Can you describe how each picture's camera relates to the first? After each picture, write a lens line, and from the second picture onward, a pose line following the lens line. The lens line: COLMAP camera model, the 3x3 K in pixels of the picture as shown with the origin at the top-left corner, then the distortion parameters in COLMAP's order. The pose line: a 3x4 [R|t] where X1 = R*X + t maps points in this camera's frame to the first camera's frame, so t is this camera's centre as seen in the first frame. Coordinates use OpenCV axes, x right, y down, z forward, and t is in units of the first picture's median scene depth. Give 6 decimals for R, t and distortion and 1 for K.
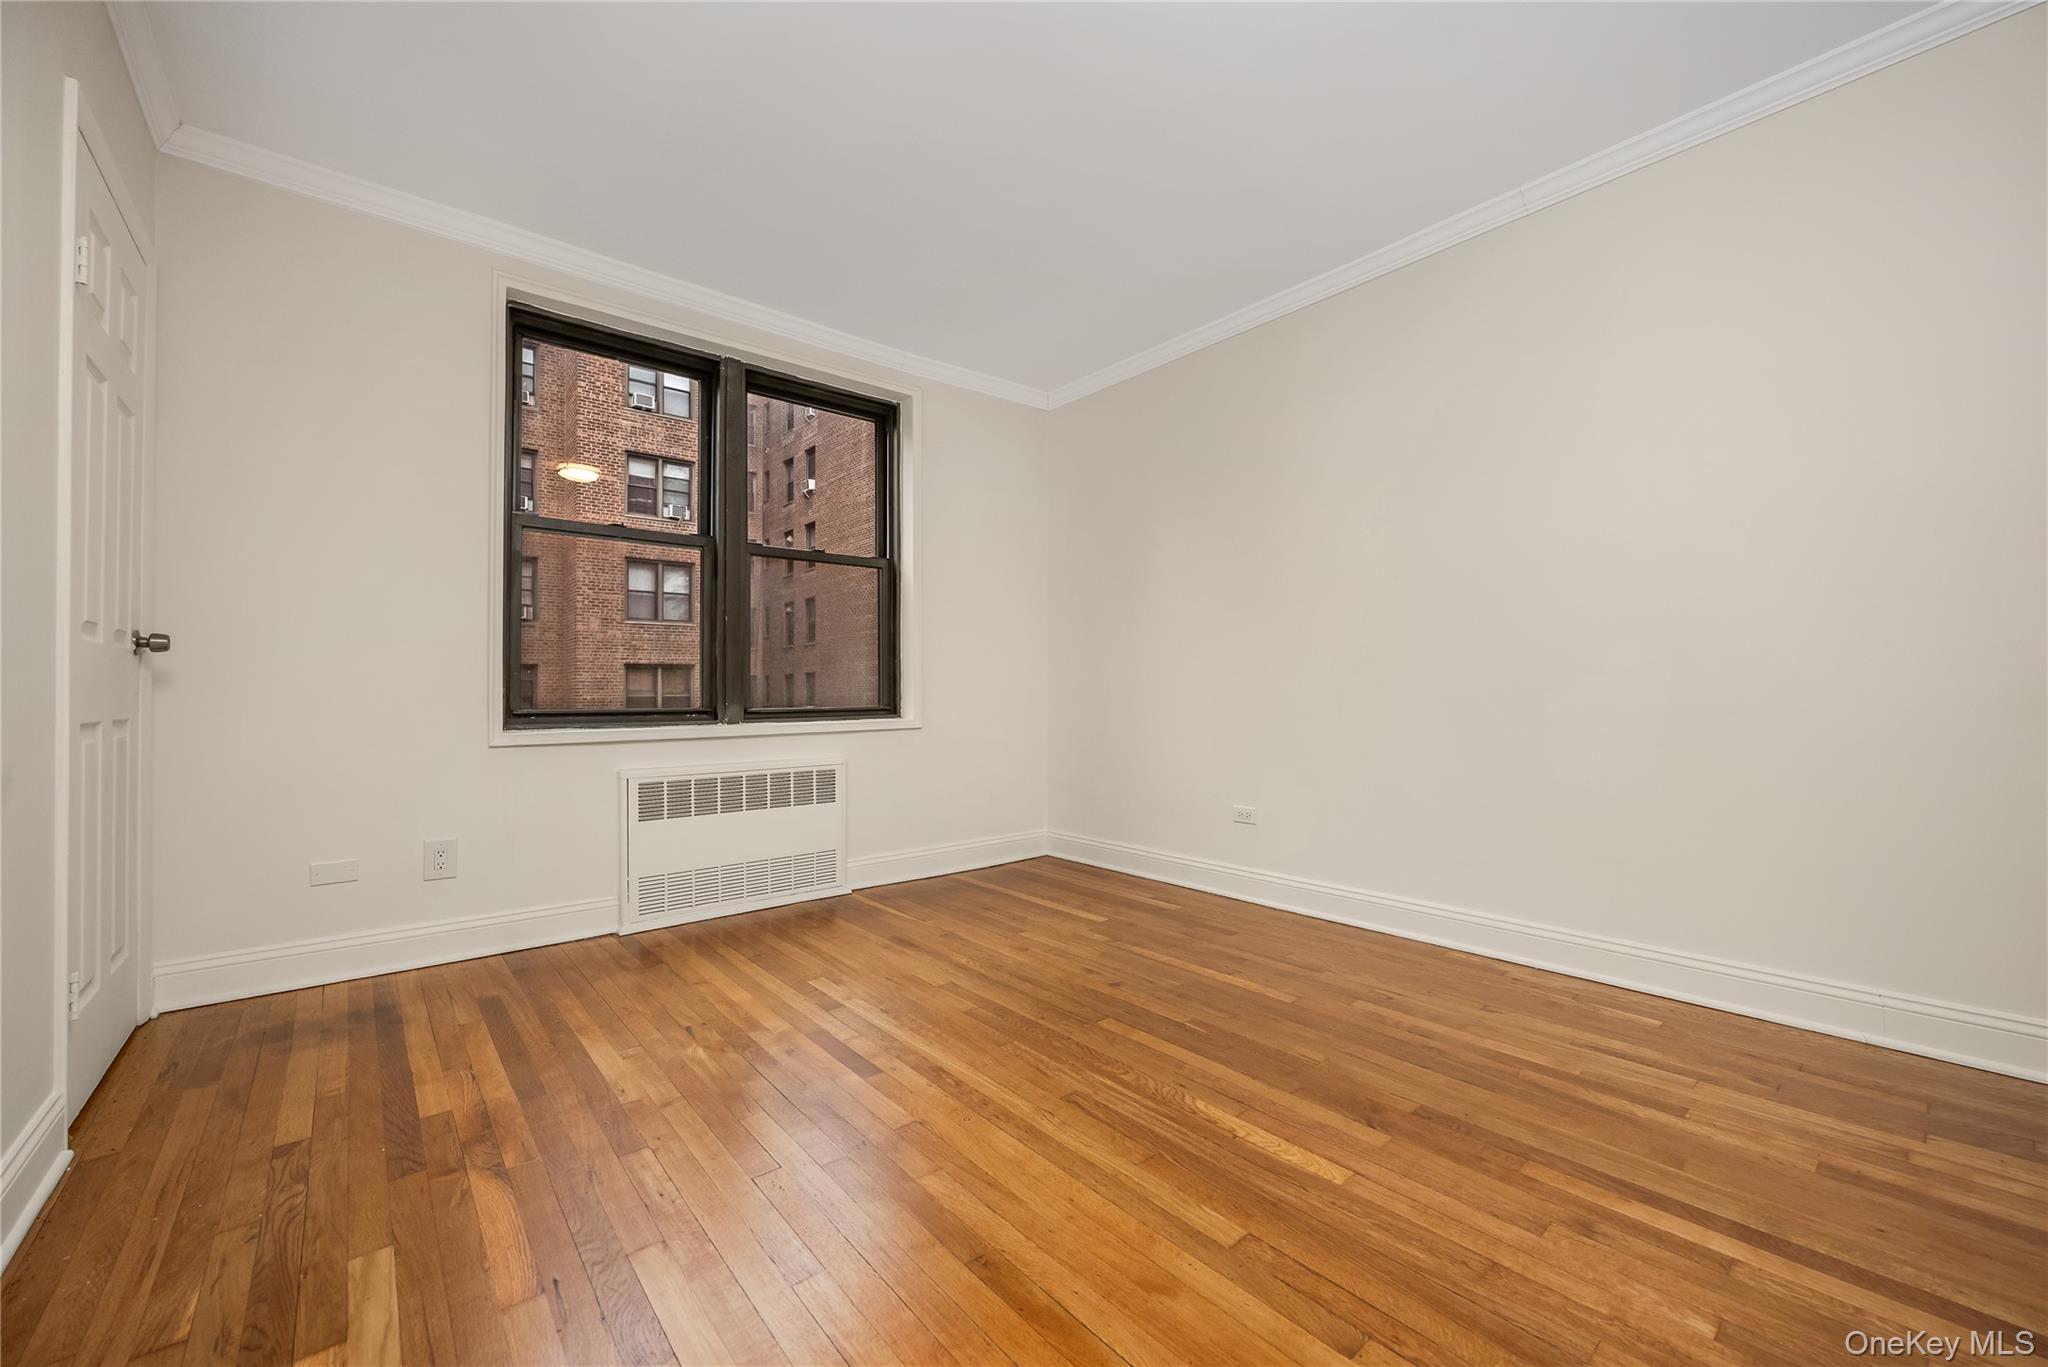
lens RADIAL K [[802.3, 0, 1020.6], [0, 802.3, 683.9], [0, 0, 1]] dist [-0.003693, 0.000804]
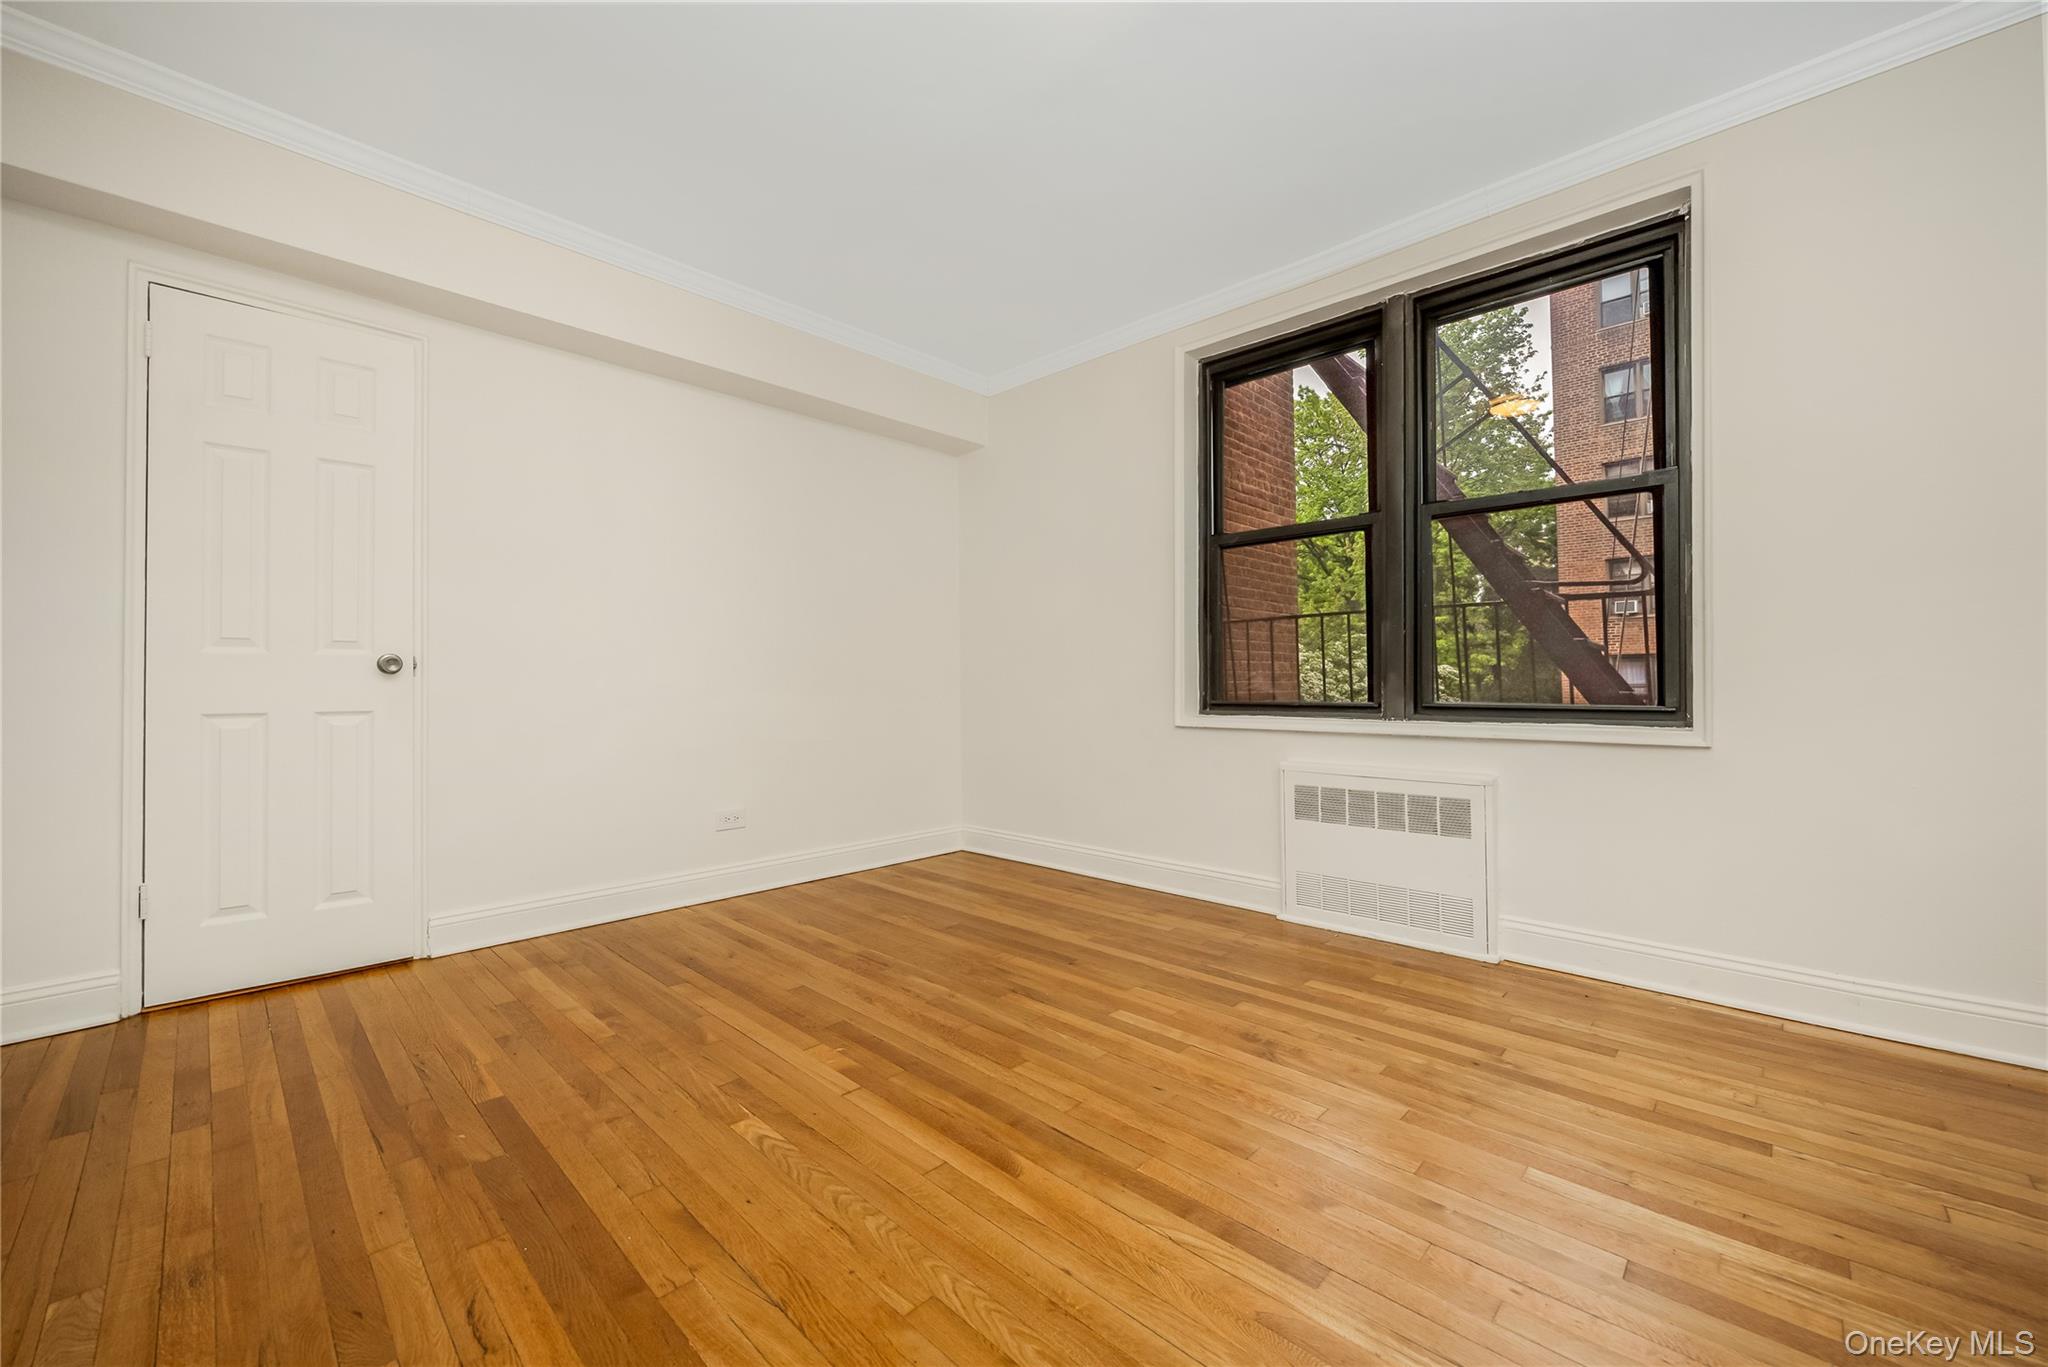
lens RADIAL K [[802.3, 0, 1035.2], [0, 802.3, 683.8], [0, 0, 1]] dist [-0.003693, 0.000804]
pose [[0.132250, -0.000615, -0.991216, 0.524657], [0.013365, 0.999910, 0.001163, 0.002579], [0.991126, -0.013402, 0.132246, 0.596010]]
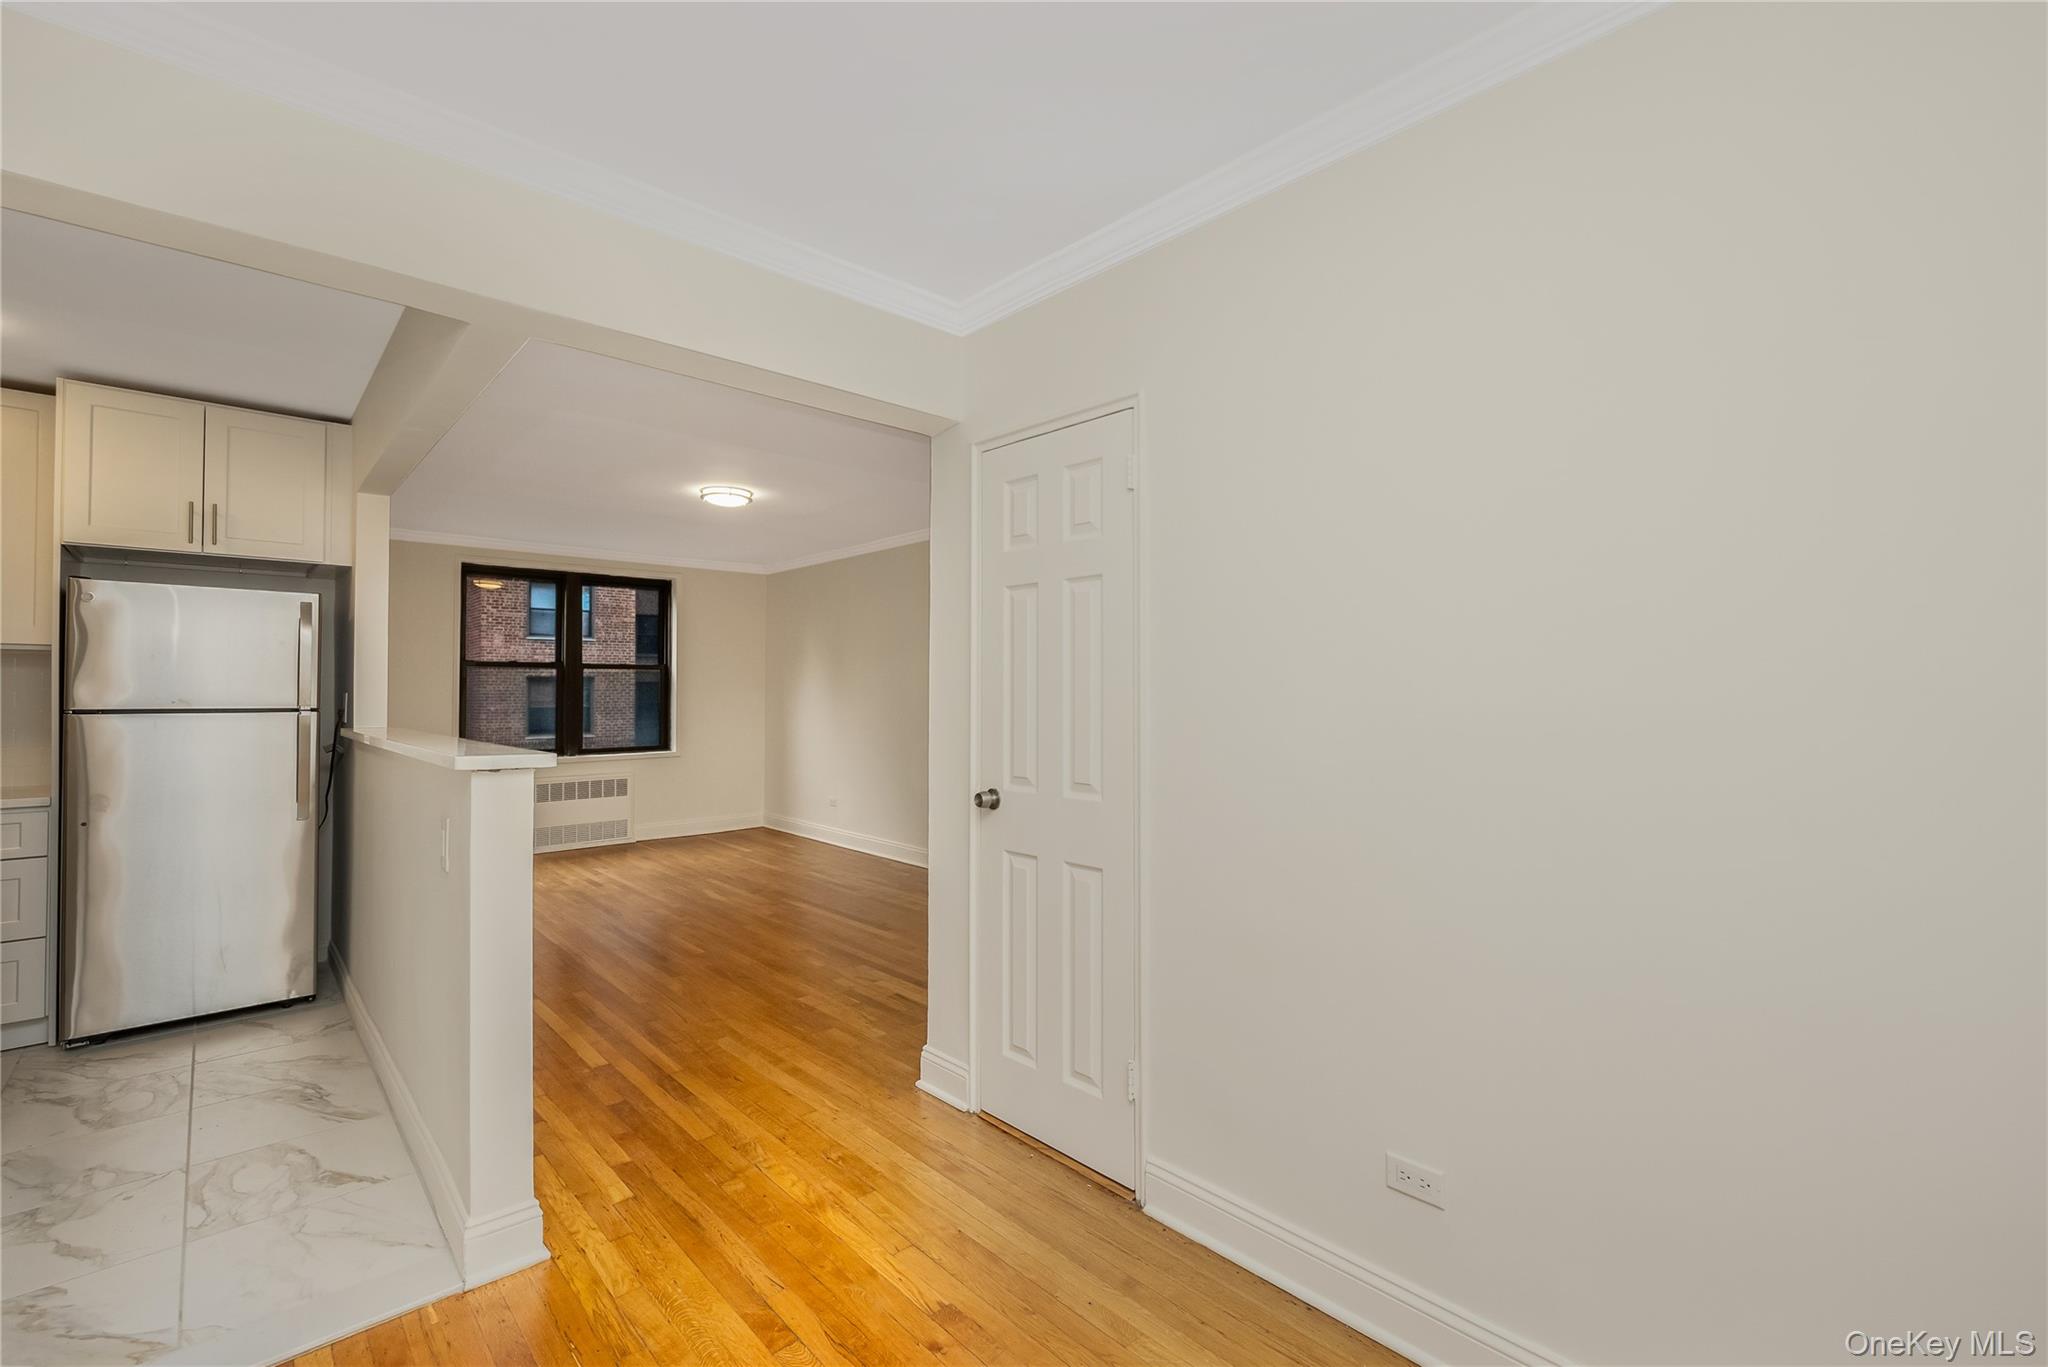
lens RADIAL K [[875.1, 0, 1024.7], [0, 875.1, 686.0], [0, 0, 1]] dist [-0.005939, 0.001617]
pose [[0.998476, 0.006435, 0.054806, 0.770480], [-0.006832, 0.999952, 0.007057, -0.176789], [-0.054758, -0.007421, 0.998472, -1.469706]]
